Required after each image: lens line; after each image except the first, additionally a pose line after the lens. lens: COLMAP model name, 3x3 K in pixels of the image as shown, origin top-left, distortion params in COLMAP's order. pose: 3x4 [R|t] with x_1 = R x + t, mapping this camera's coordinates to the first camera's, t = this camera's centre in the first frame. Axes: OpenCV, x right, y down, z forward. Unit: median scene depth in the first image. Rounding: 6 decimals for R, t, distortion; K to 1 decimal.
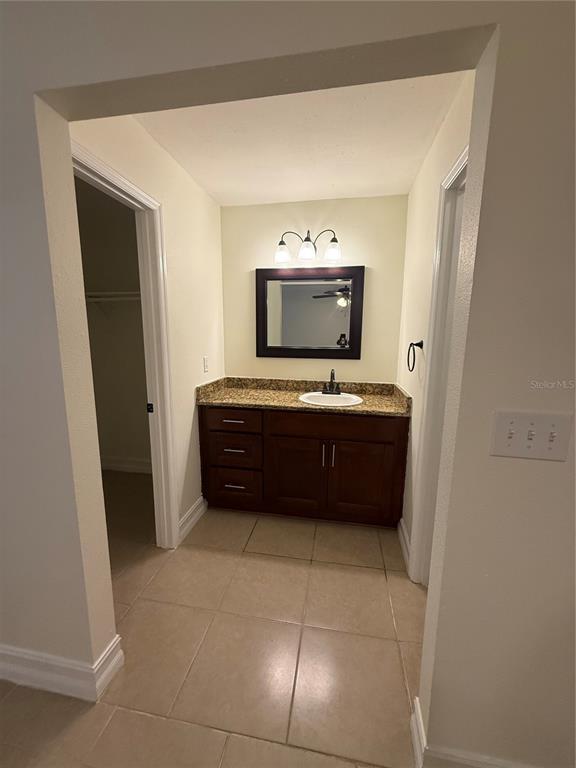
lens RADIAL K [[307.7, 0, 289.2], [0, 307.7, 383.8], [0, 0, 1]] dist [0.002553, 0.000422]
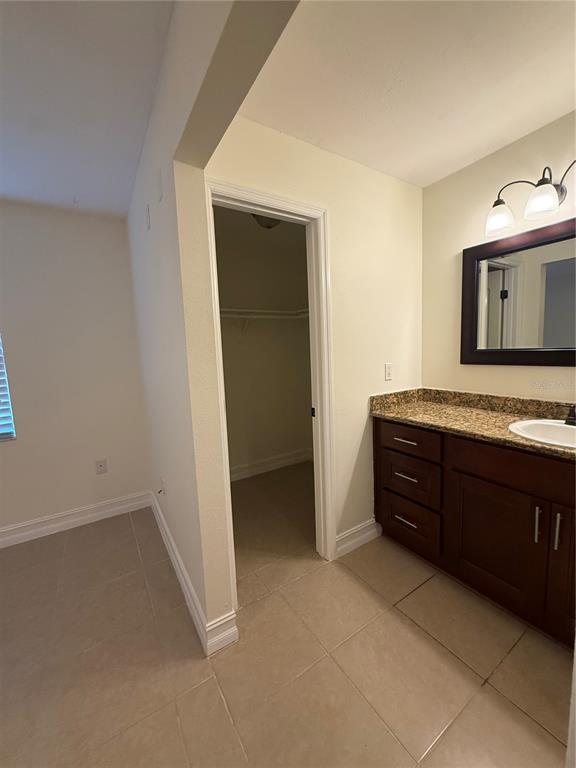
lens RADIAL K [[307.7, 0, 289.8], [0, 307.7, 383.7], [0, 0, 1]] dist [0.002553, 0.000422]
pose [[0.676620, 0.047811, -0.734778, 0.197167], [-0.073326, 0.997305, -0.002630, -0.006359], [0.732672, 0.055658, 0.678302, 0.196729]]
